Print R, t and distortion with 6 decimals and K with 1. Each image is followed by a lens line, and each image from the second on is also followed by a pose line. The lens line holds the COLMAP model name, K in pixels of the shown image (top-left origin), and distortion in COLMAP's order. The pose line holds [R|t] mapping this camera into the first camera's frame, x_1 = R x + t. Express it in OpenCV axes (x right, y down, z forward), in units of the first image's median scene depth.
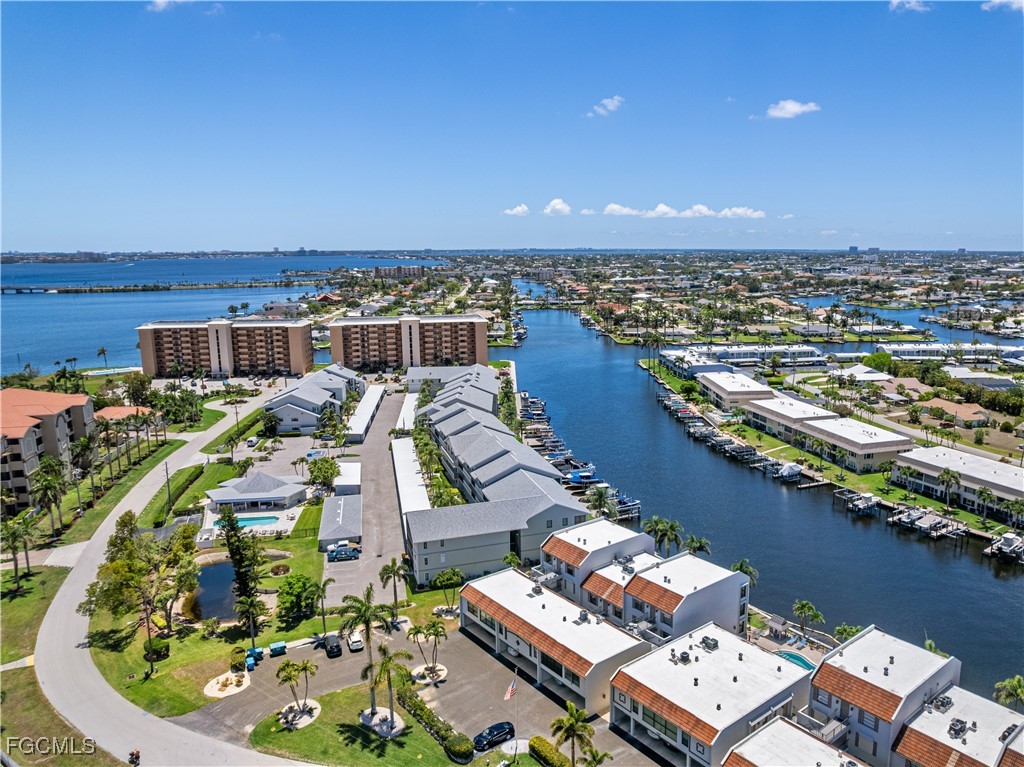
lens RADIAL K [[742.2, 0, 567.8], [0, 742.2, 376.8], [0, 0, 1]] dist [-0.069705, 0.057302]
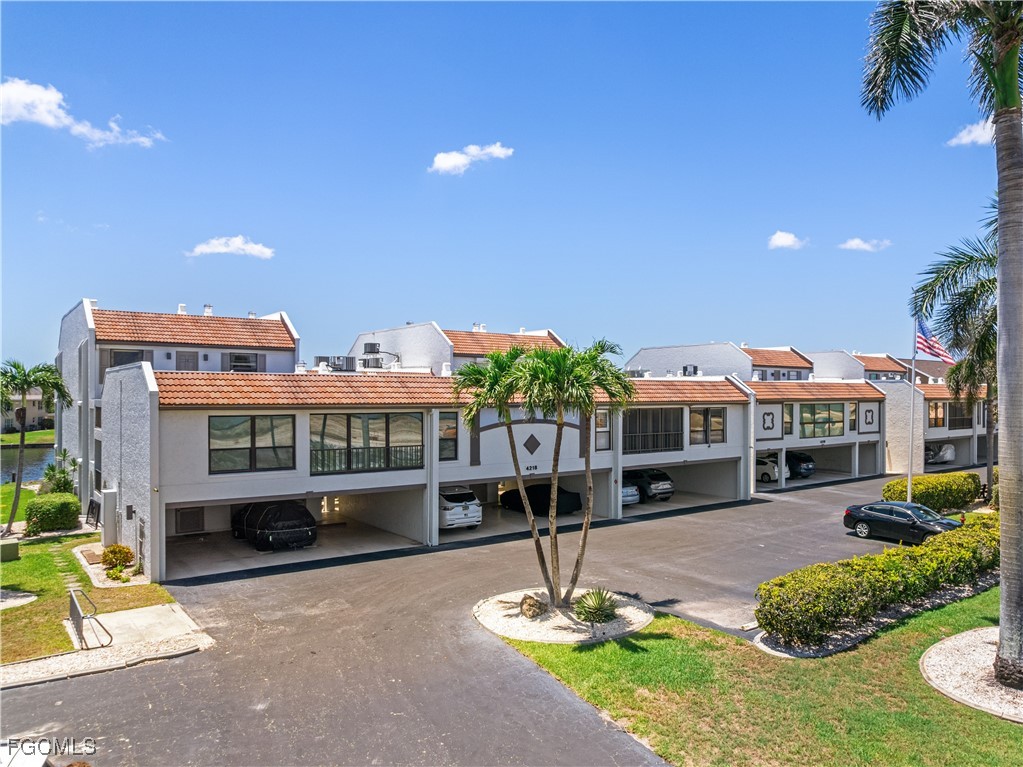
lens RADIAL K [[741.4, 0, 564.8], [0, 741.4, 399.2], [0, 0, 1]] dist [-0.069705, 0.057302]
pose [[0.012253, 0.007962, 0.999893, -0.206126], [0.184250, 0.982828, -0.010084, 0.188599], [-0.982803, 0.184354, 0.010575, 0.530079]]
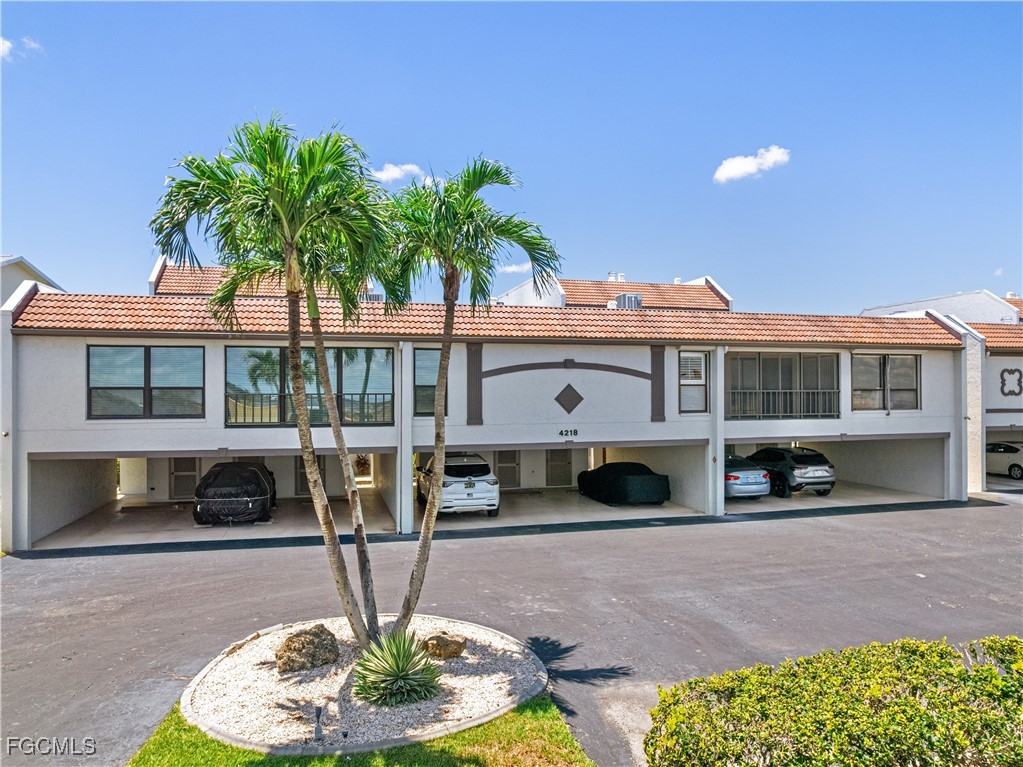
lens RADIAL K [[741.4, 0, 521.0], [0, 741.4, 389.4], [0, 0, 1]] dist [-0.069705, 0.057302]
pose [[0.407957, 0.015858, 0.912863, -0.146987], [0.166622, 0.981764, -0.091518, 0.203672], [-0.897668, 0.189439, 0.397876, 0.500992]]
